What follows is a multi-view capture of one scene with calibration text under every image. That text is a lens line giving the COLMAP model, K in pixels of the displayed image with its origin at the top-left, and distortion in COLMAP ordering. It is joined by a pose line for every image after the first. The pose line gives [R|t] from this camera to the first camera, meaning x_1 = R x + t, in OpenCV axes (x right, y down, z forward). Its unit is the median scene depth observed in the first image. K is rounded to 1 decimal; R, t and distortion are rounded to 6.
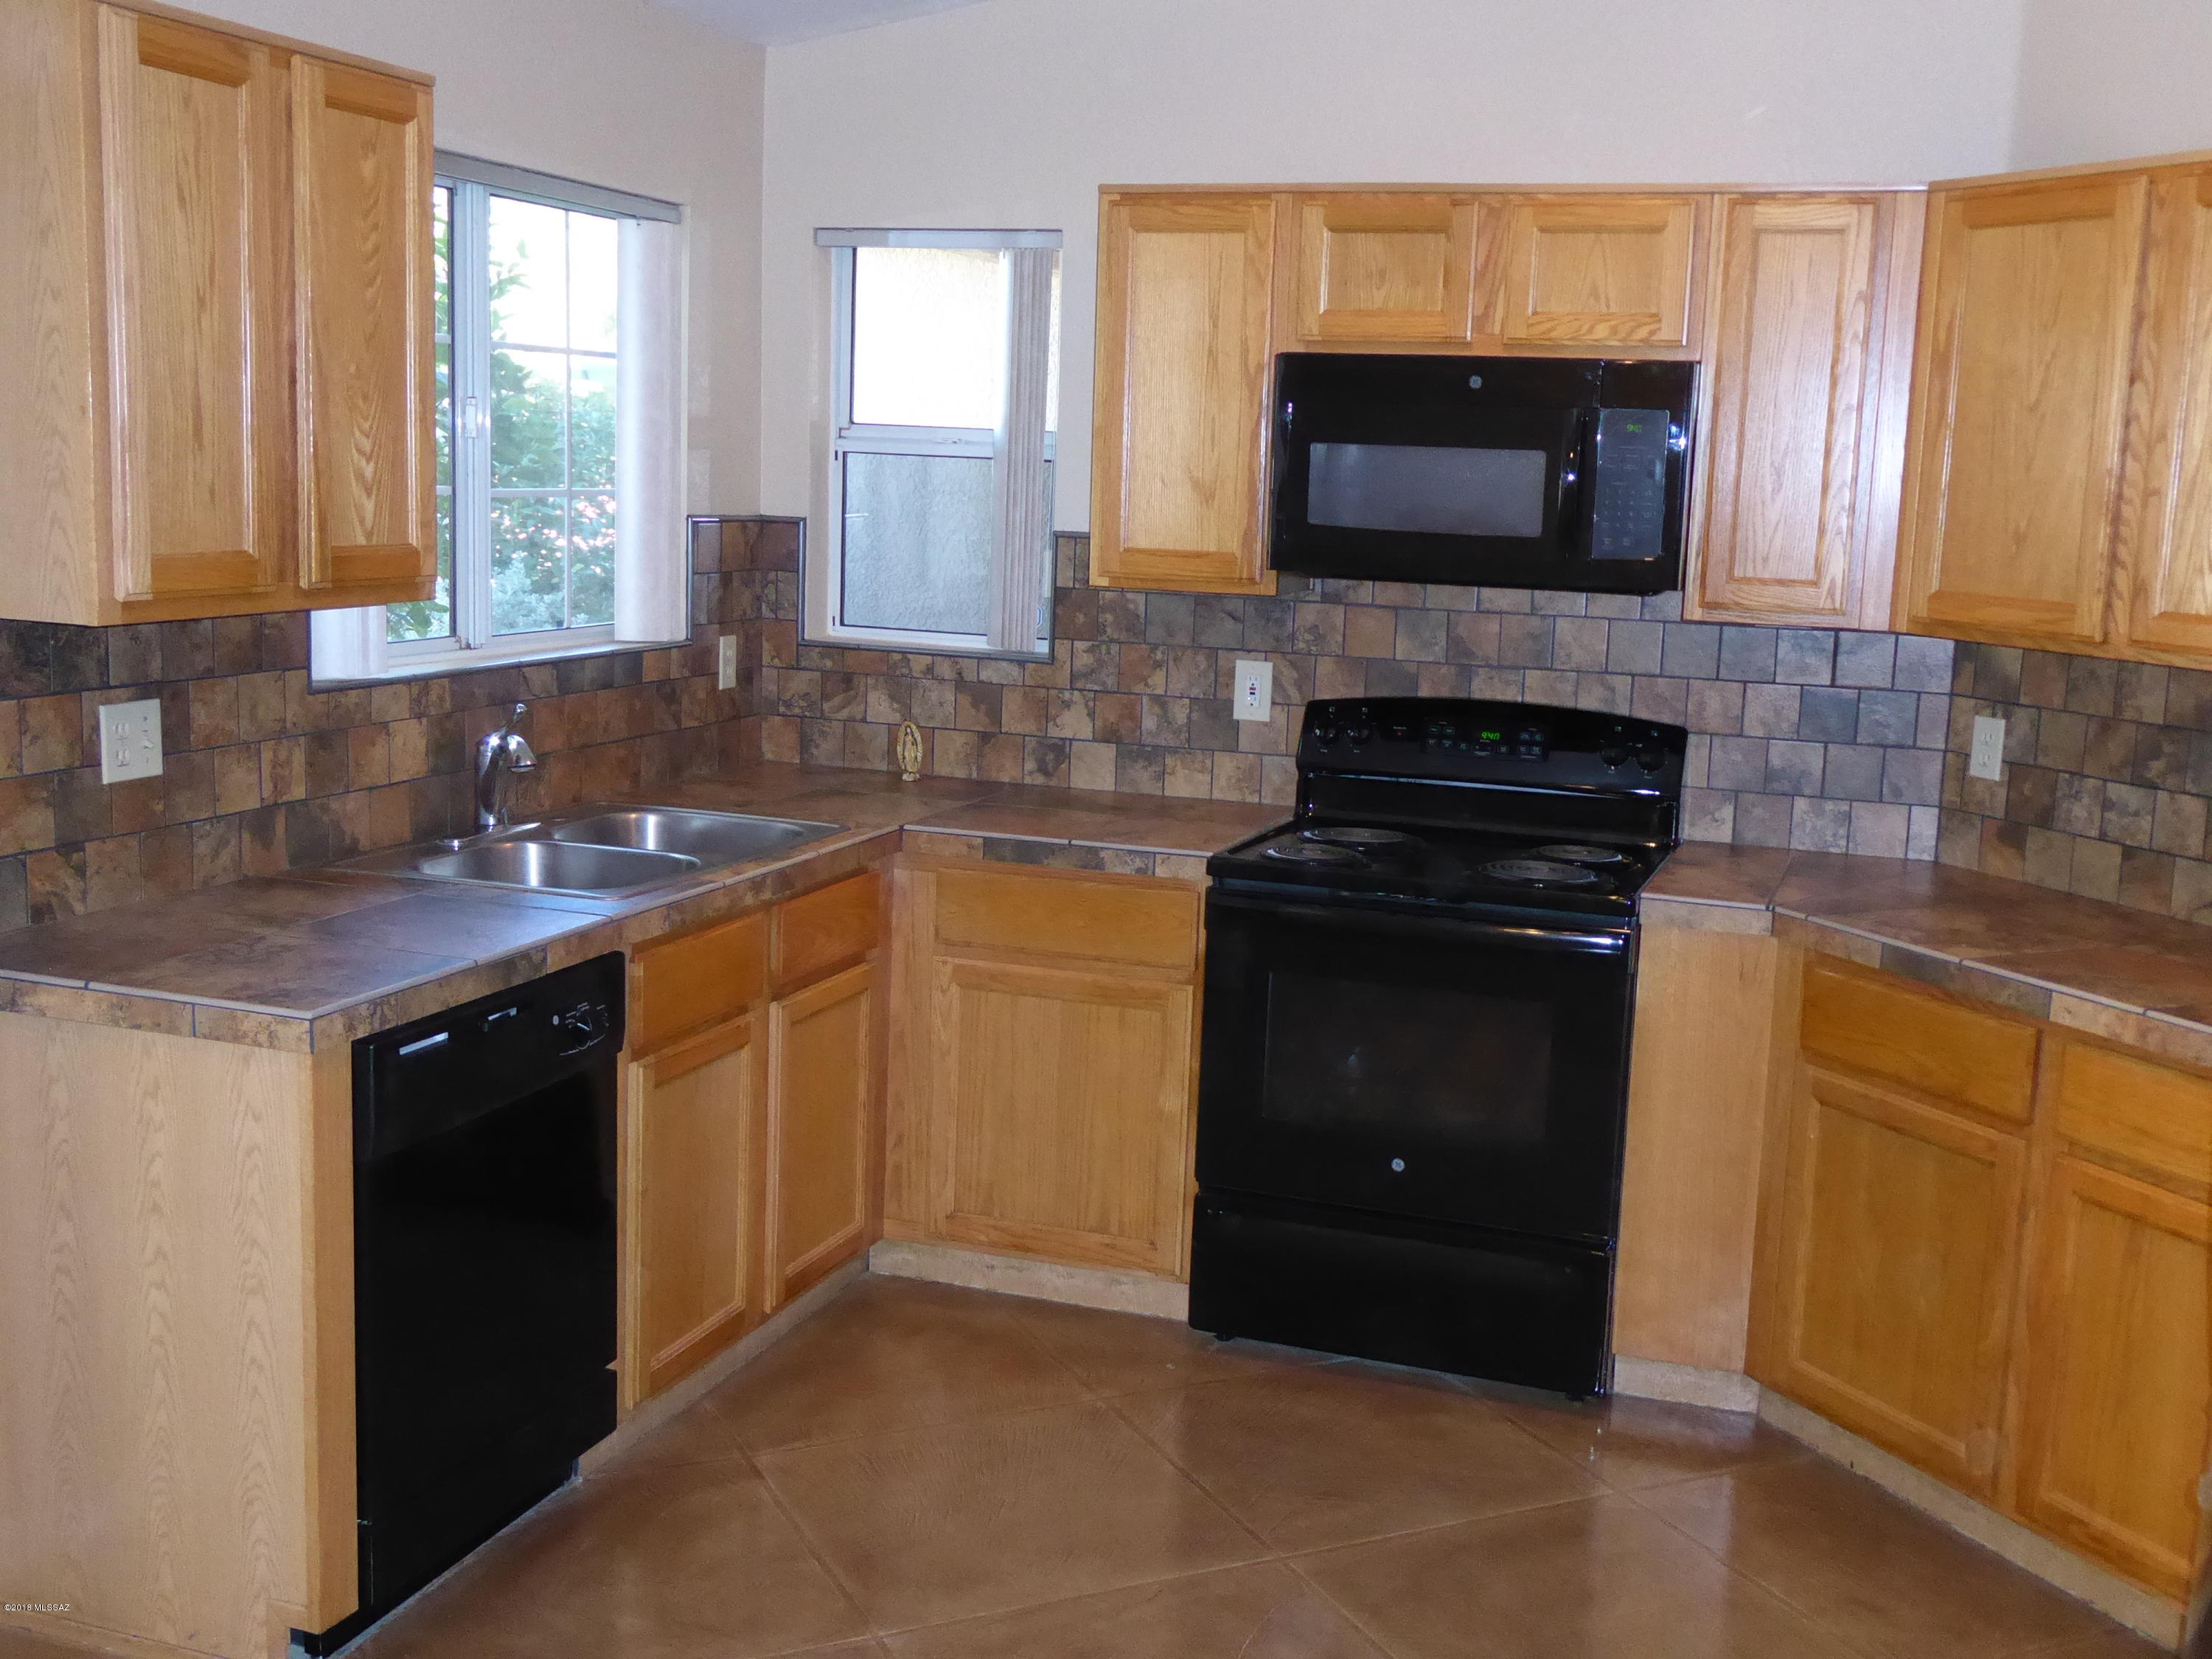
lens RADIAL K [[2286.9, 0, 1109.6], [0, 2286.9, 824.2], [0, 0, 1]] dist [-0.013823, 0.000000]
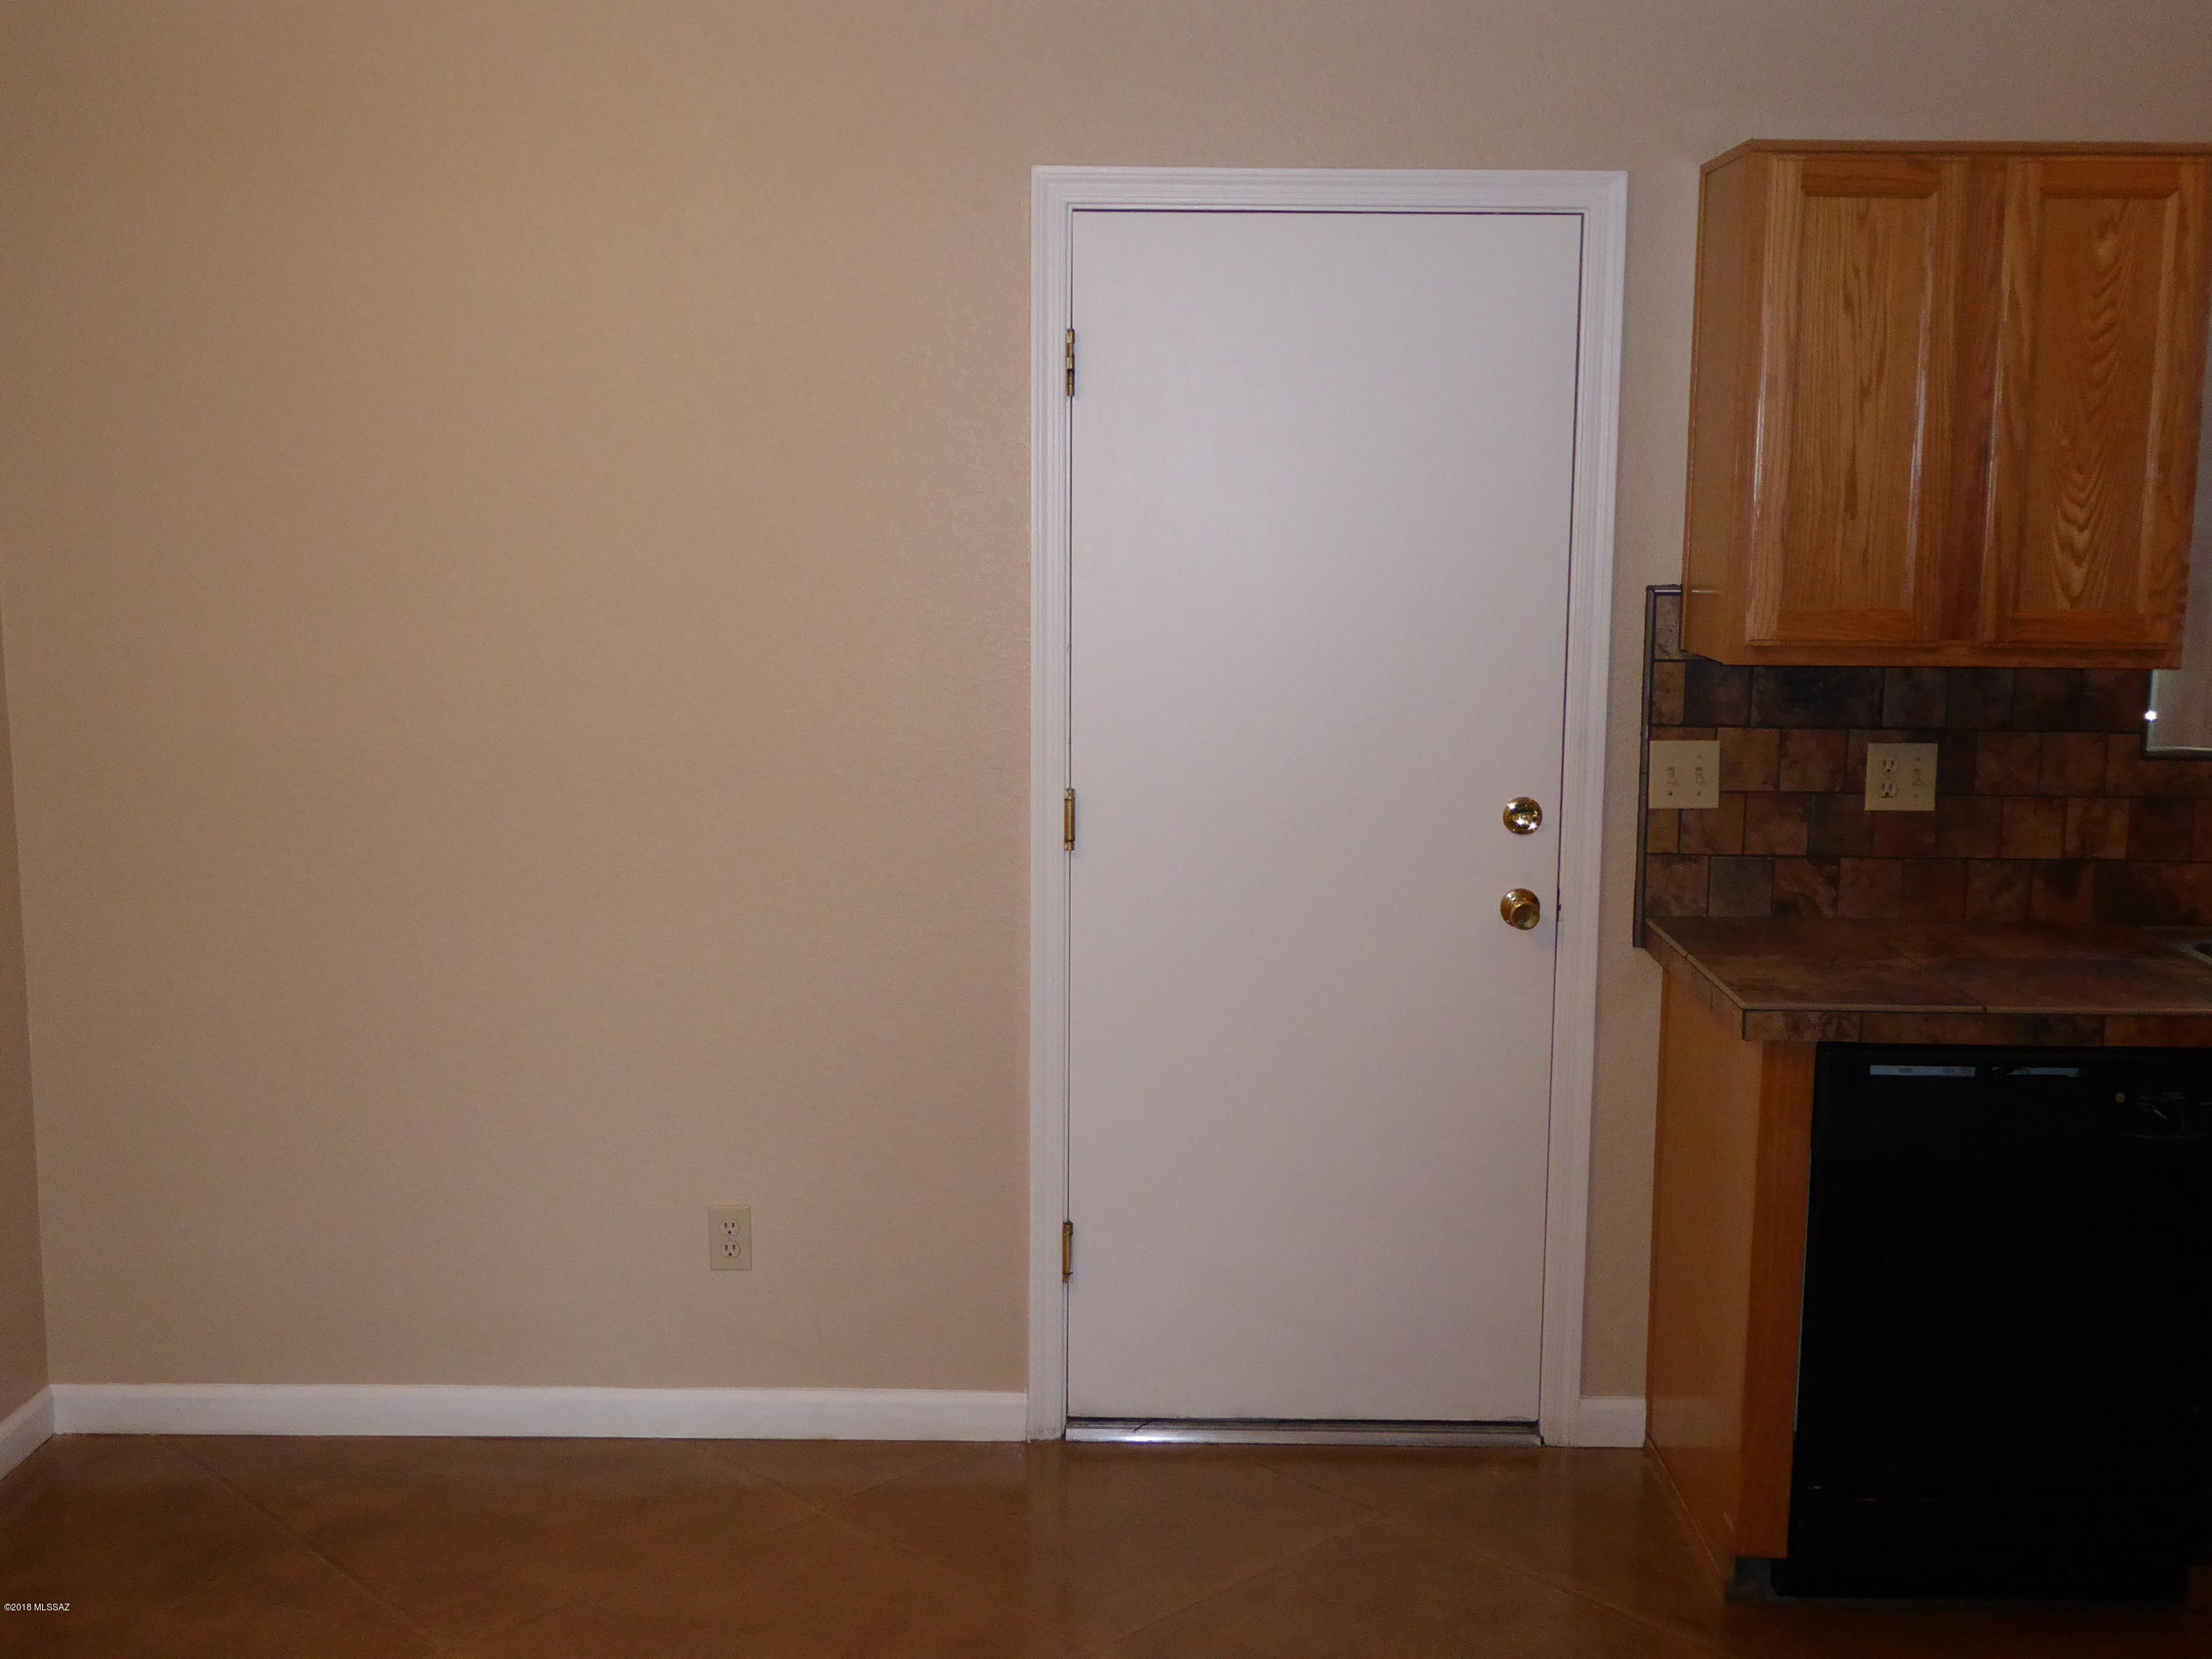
lens RADIAL K [[2286.9, 0, 1110.5], [0, 2286.9, 830.2], [0, 0, 1]] dist [-0.013823, 0.000000]
pose [[0.312070, 0.110221, -0.943644, 0.536332], [-0.148207, 0.986735, 0.066241, -0.027952], [0.938428, 0.119183, 0.324266, 0.268551]]
